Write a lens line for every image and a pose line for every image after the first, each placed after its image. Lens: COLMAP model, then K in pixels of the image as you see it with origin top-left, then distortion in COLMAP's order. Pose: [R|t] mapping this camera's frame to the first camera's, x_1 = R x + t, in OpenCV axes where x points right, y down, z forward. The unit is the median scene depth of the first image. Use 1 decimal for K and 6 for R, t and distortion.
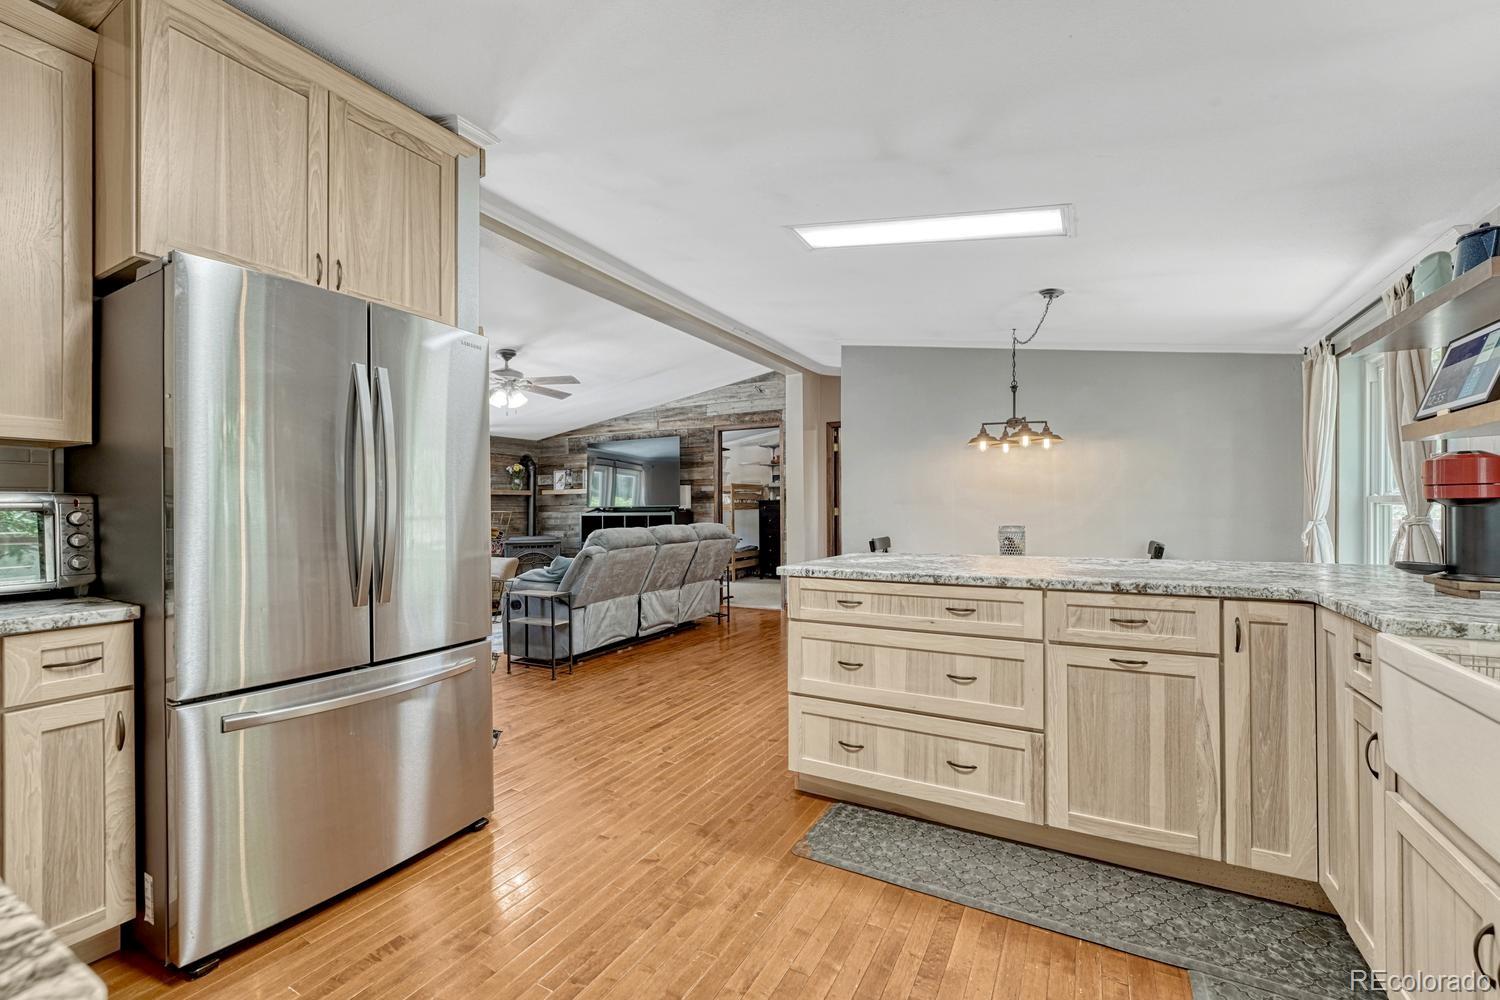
lens RADIAL K [[633.2, 0, 750.0], [0, 633.2, 500.0], [0, 0, 1]] dist [-0.007865, -0.000256]
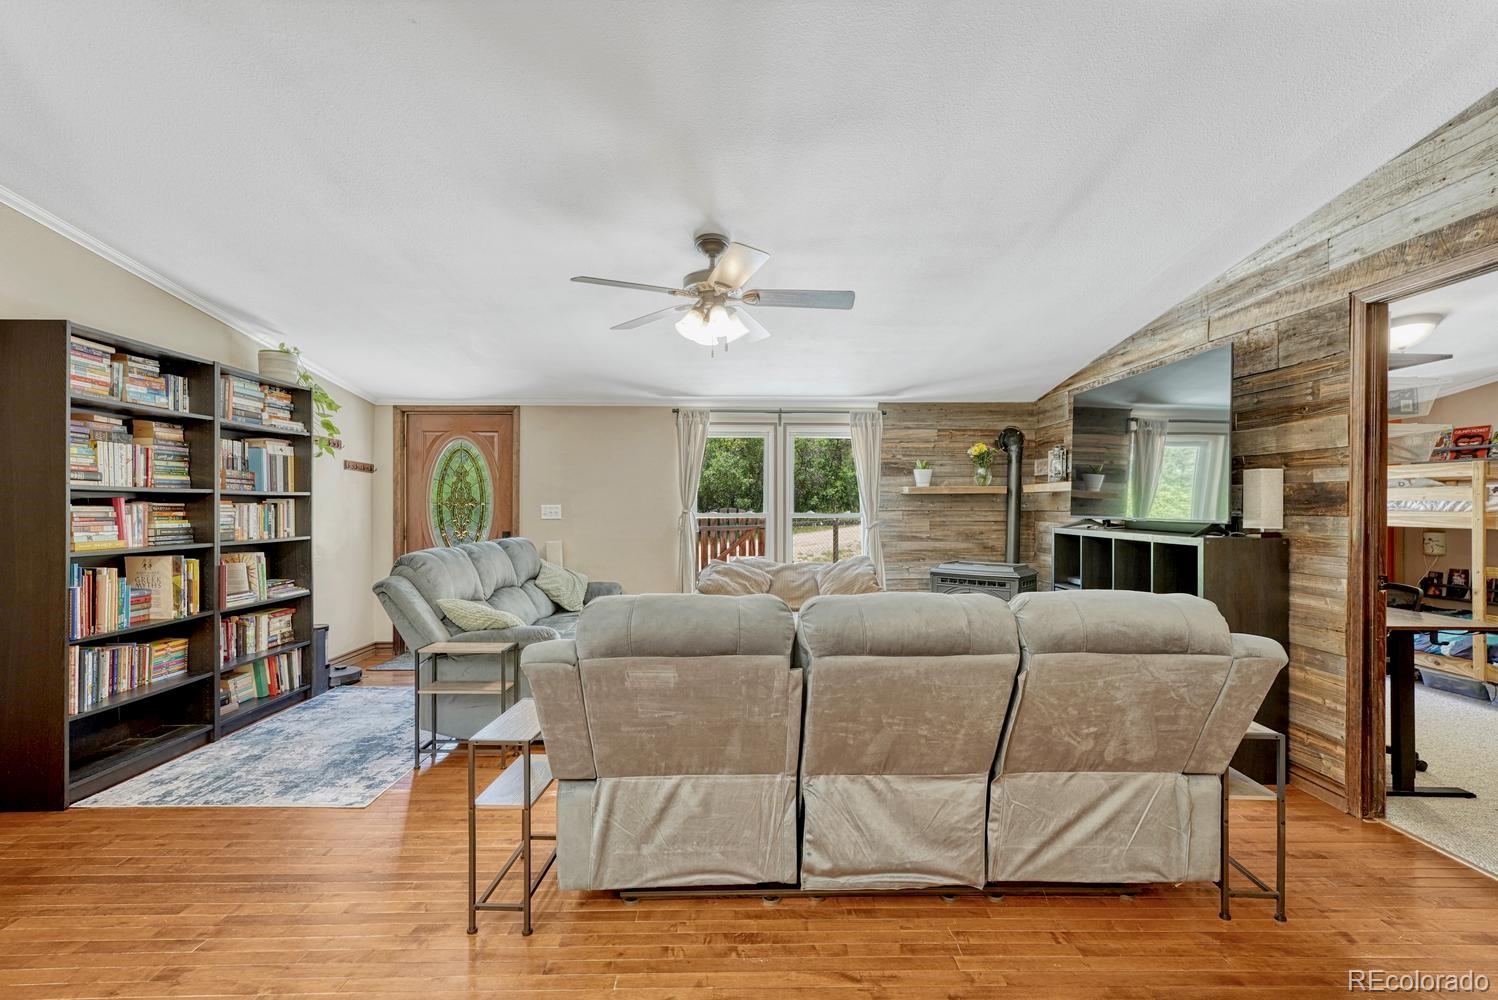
lens RADIAL K [[672.0, 0, 749.0], [0, 672.0, 500.0], [0, 0, 1]] dist [0.000432, 0.001182]
pose [[0.494770, 0.005344, -0.869008, 0.100128], [0.005816, 0.999938, 0.009461, -0.009988], [0.869004, -0.009735, 0.494708, 0.532150]]
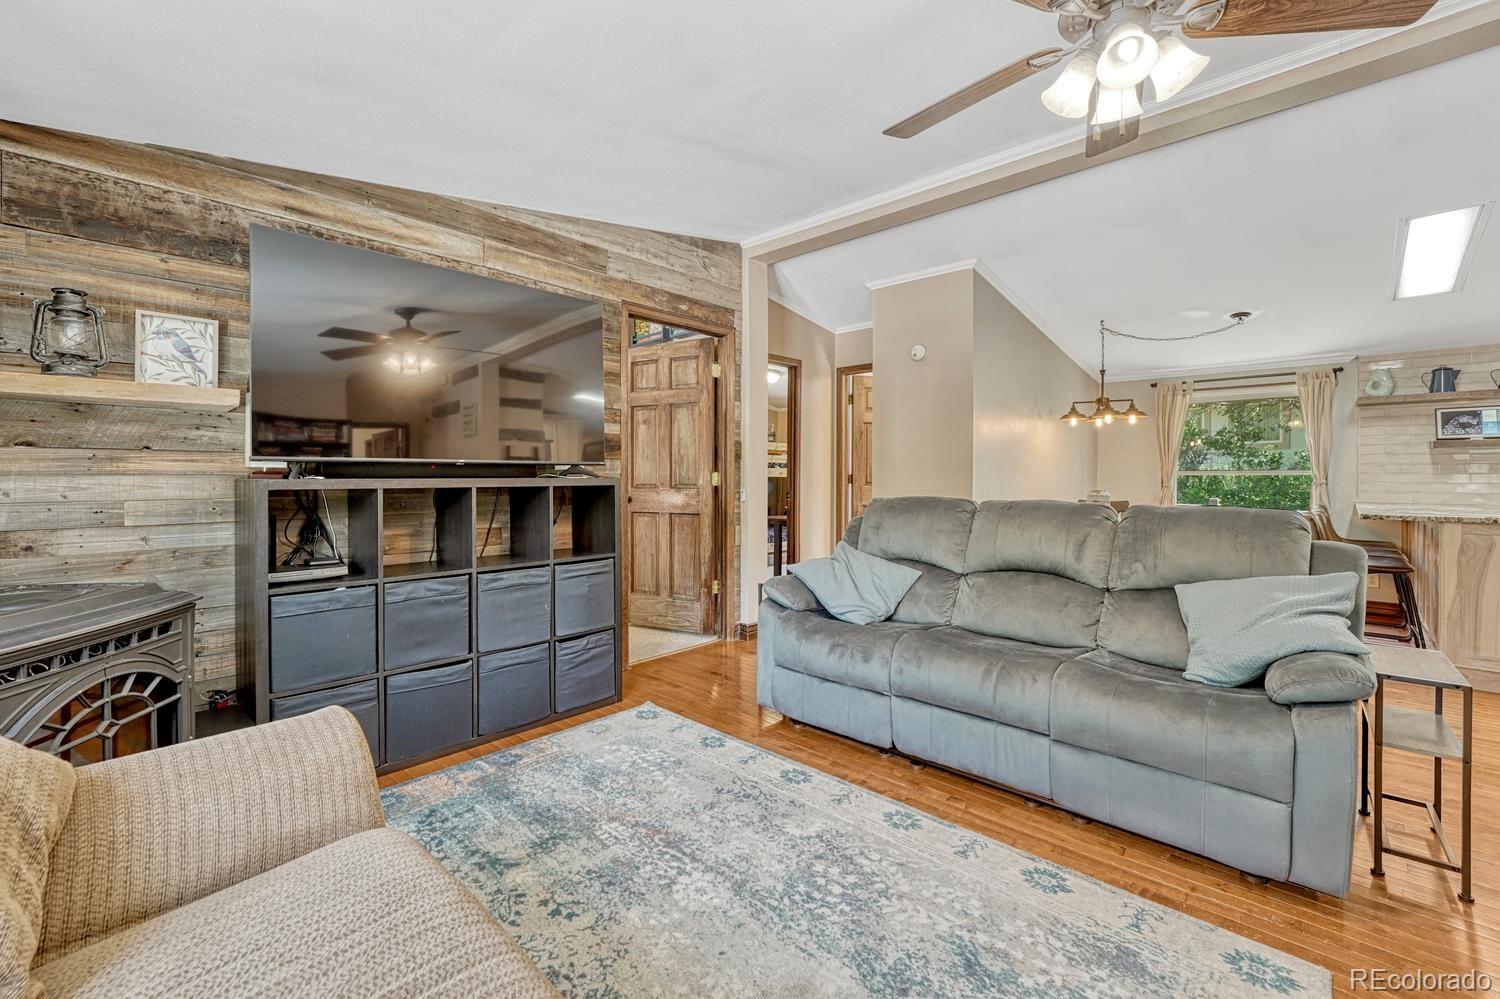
lens RADIAL K [[633.2, 0, 750.0], [0, 633.2, 499.5], [0, 0, 1]] dist [-0.007865, -0.000256]
pose [[0.247709, -0.021042, 0.968606, -0.506690], [-0.013584, 0.999590, 0.025189, 0.021489], [-0.968739, -0.019397, 0.247322, 0.782656]]
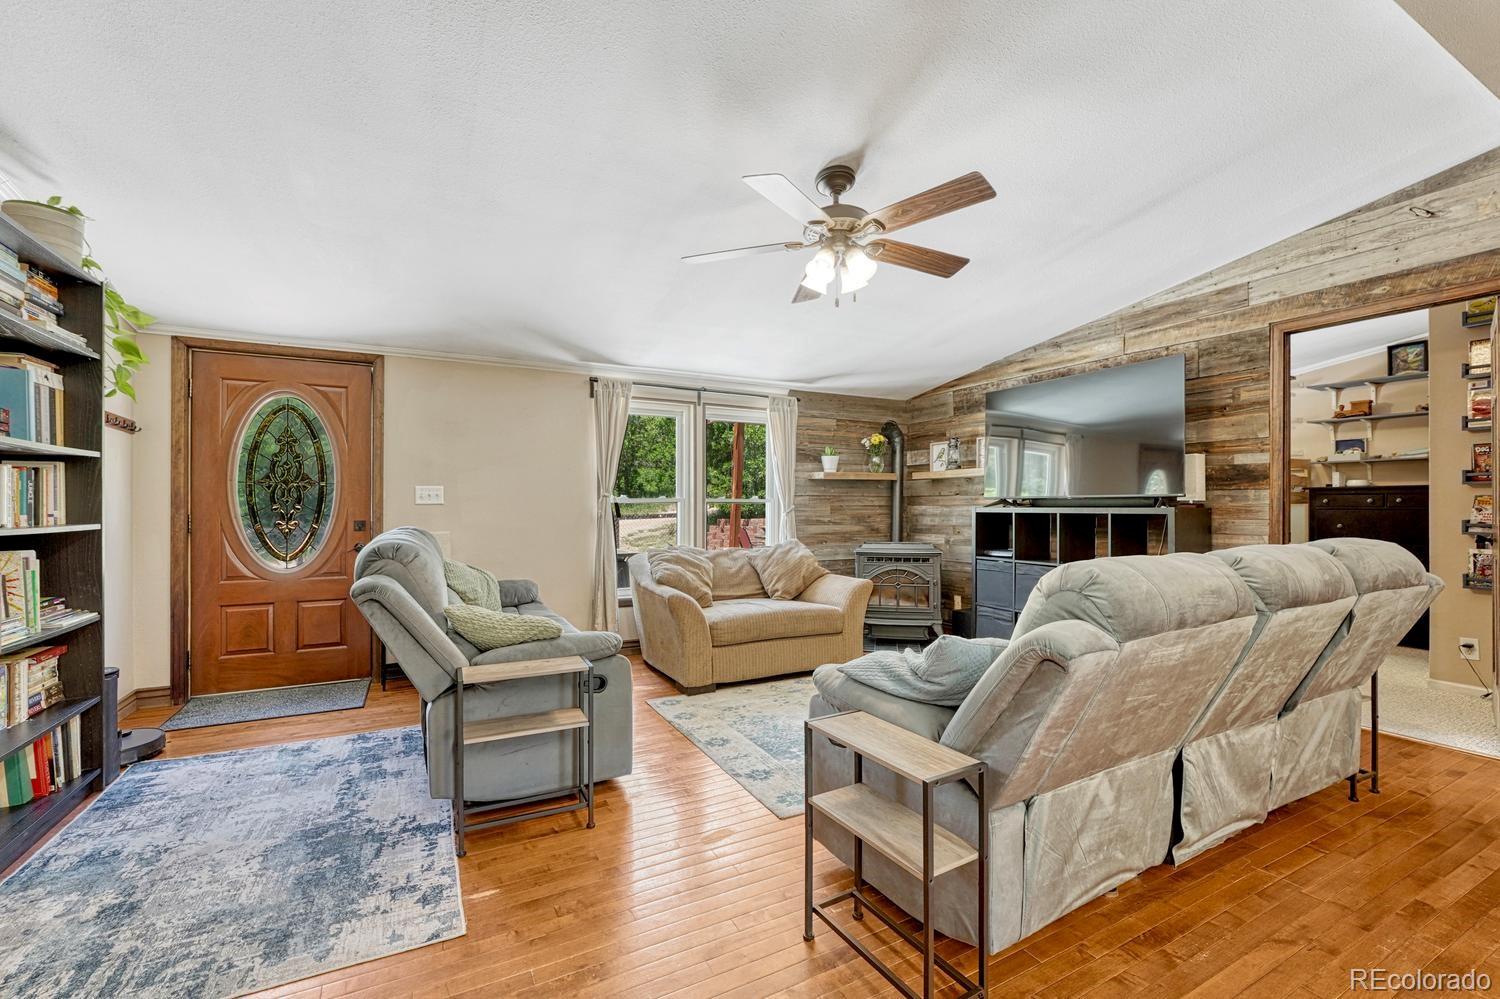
lens RADIAL K [[633.2, 0, 750.0], [0, 633.2, 499.5], [0, 0, 1]] dist [-0.007865, -0.000256]
pose [[0.837871, 0.004788, -0.545848, -0.124759], [-0.000480, 0.999968, 0.008034, 0.008668], [0.545869, -0.006469, 0.837846, 0.400795]]
